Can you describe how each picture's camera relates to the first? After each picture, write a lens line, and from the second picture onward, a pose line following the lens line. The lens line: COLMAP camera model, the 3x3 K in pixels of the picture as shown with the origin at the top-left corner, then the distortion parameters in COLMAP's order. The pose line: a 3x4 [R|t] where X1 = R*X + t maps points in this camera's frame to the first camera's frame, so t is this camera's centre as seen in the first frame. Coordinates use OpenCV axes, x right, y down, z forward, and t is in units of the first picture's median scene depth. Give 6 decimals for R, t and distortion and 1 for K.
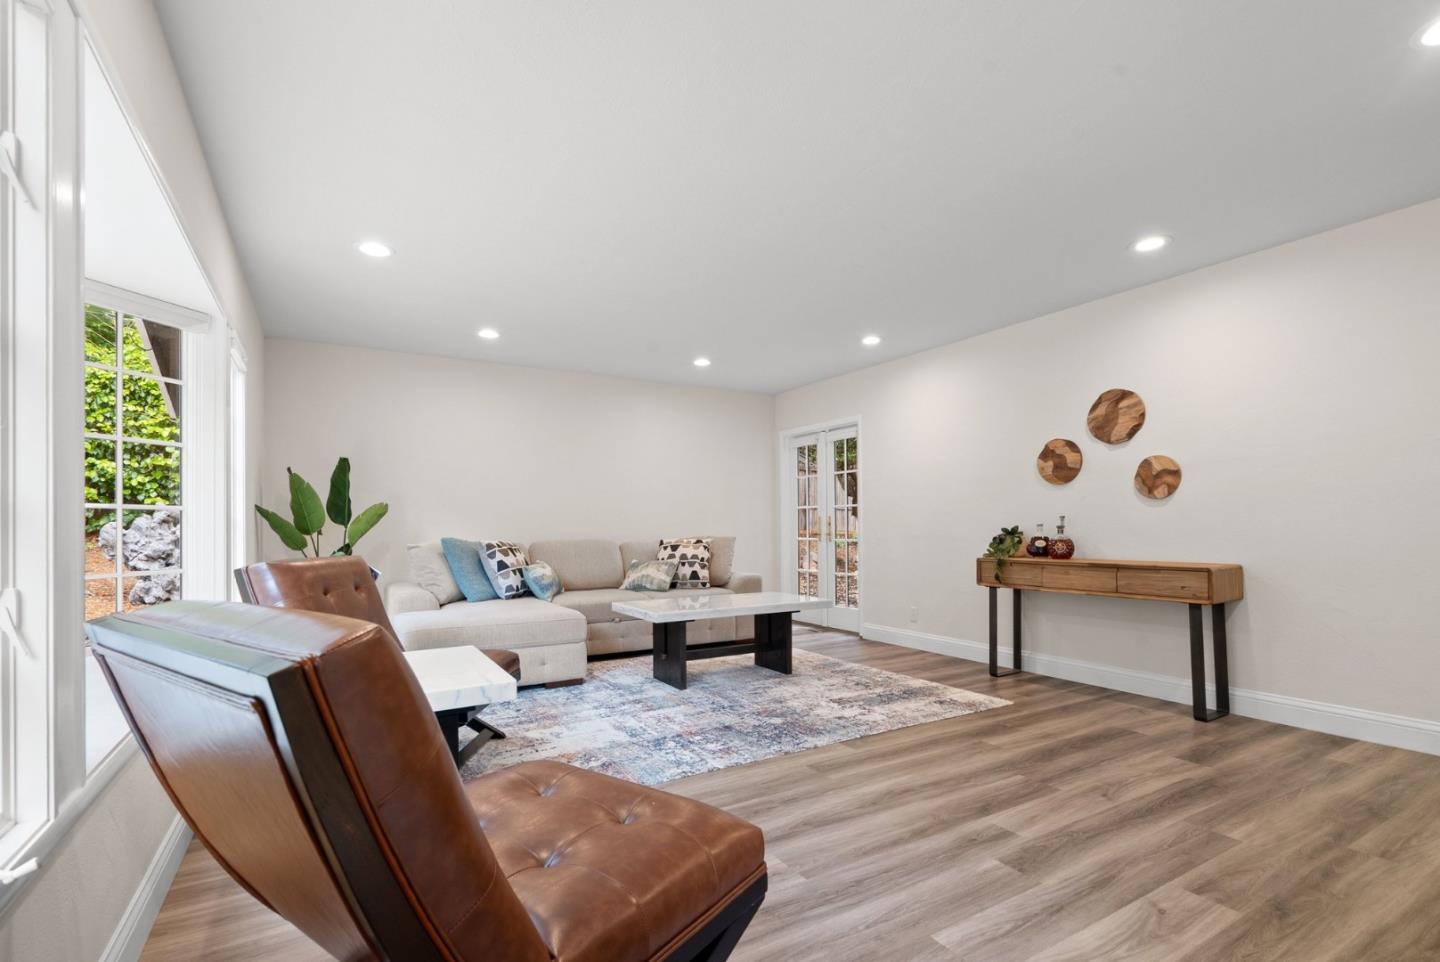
lens RADIAL K [[669.5, 0, 675.4], [0, 669.5, 521.4], [0, 0, 1]] dist [-0.009393, -0.000054]
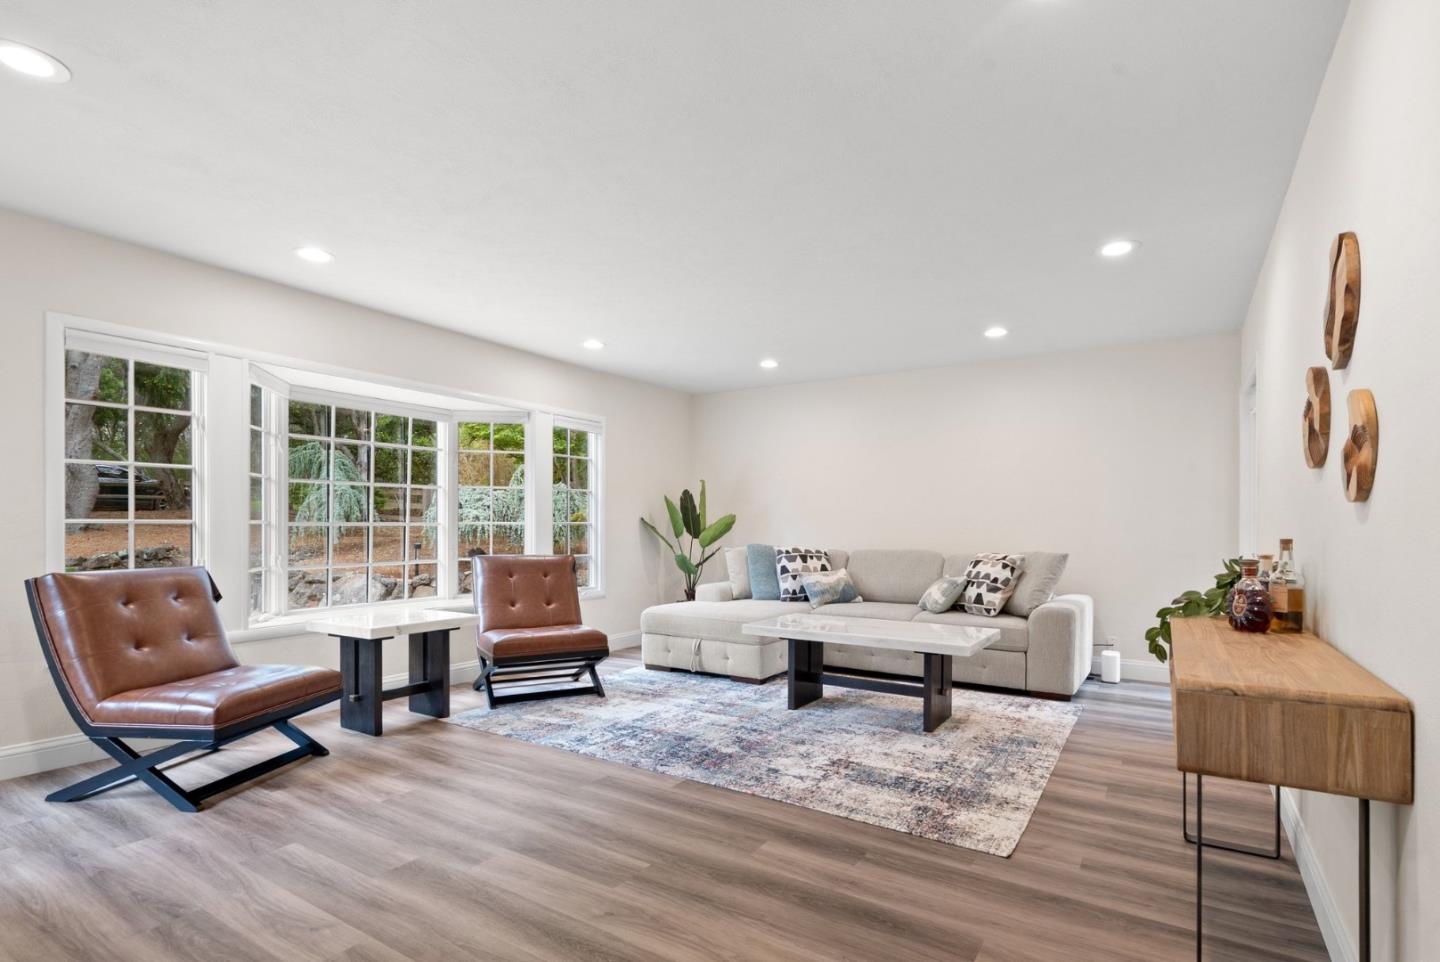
lens RADIAL K [[690.7, 0, 723.1], [0, 690.7, 525.7], [0, 0, 1]] dist [-0.000246, 0.000056]
pose [[0.471206, 0.009320, -0.881974, 0.736247], [0.001351, 0.999935, 0.011288, -0.021612], [0.882022, -0.006511, 0.471163, 0.392729]]
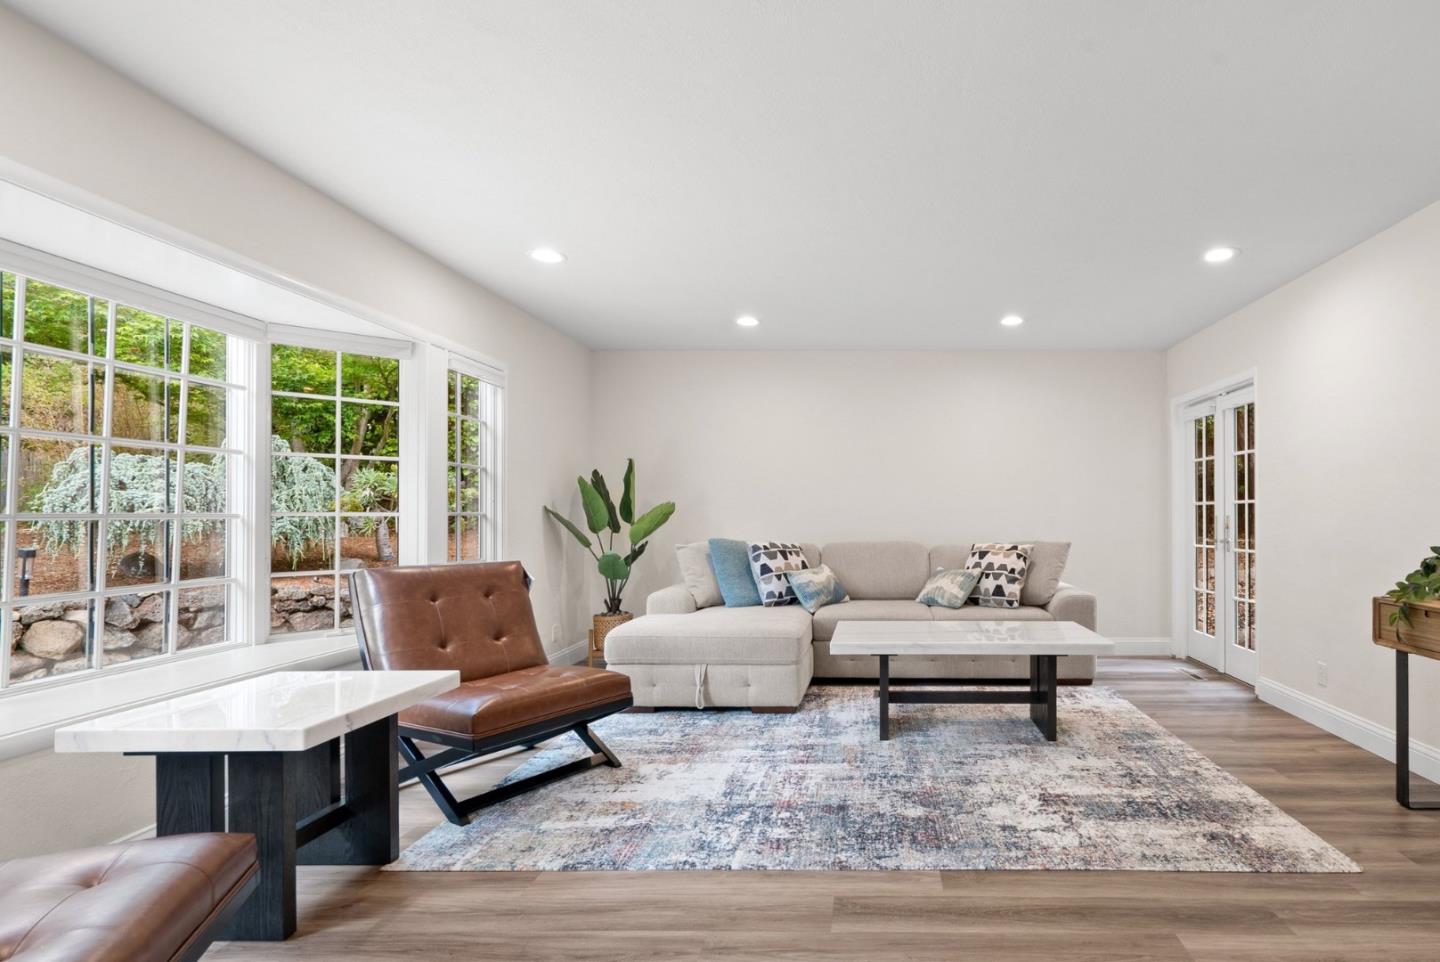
lens RADIAL K [[697.7, 0, 845.5], [0, 697.7, 507.8], [0, 0, 1]] dist [-0.002551, 0.000017]
pose [[0.865539, 0.001890, -0.500838, 0.337703], [-0.001558, 0.999998, 0.001080, -0.021542], [0.500839, -0.000155, 0.865541, 0.230240]]
